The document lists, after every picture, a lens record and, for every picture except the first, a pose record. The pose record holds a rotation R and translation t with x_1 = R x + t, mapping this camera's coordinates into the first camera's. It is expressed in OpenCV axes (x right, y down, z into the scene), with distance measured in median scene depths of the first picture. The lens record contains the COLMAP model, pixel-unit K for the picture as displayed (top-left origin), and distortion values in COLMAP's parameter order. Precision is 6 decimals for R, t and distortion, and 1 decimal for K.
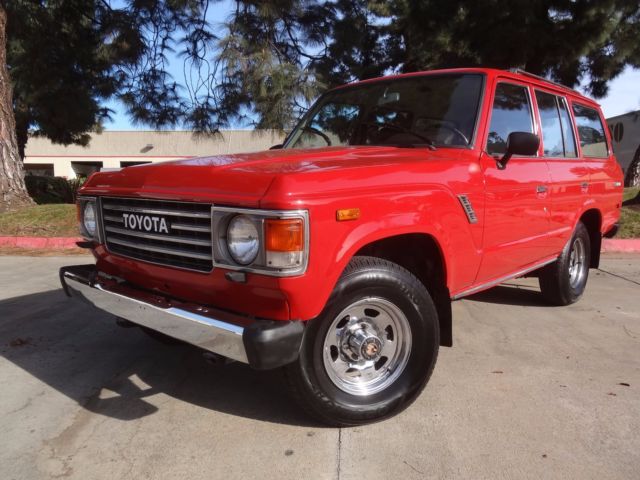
lens RADIAL K [[520.3, 0, 322.2], [0, 520.3, 242.8], [0, 0, 1]] dist [0.036812, -0.003696]
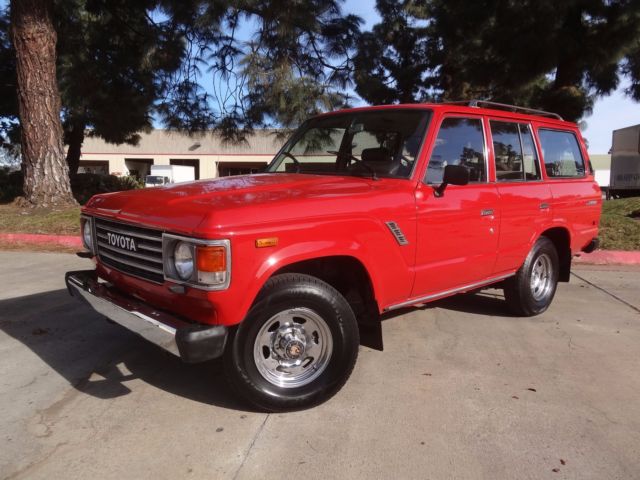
lens RADIAL K [[520.3, 0, 319.1], [0, 520.3, 239.4], [0, 0, 1]] dist [0.036030, 0.000264]
pose [[0.995402, 0.022799, -0.093034, 0.163716], [-0.022813, 0.999739, 0.000921, -0.036446], [0.093031, 0.001205, 0.995662, -0.133859]]
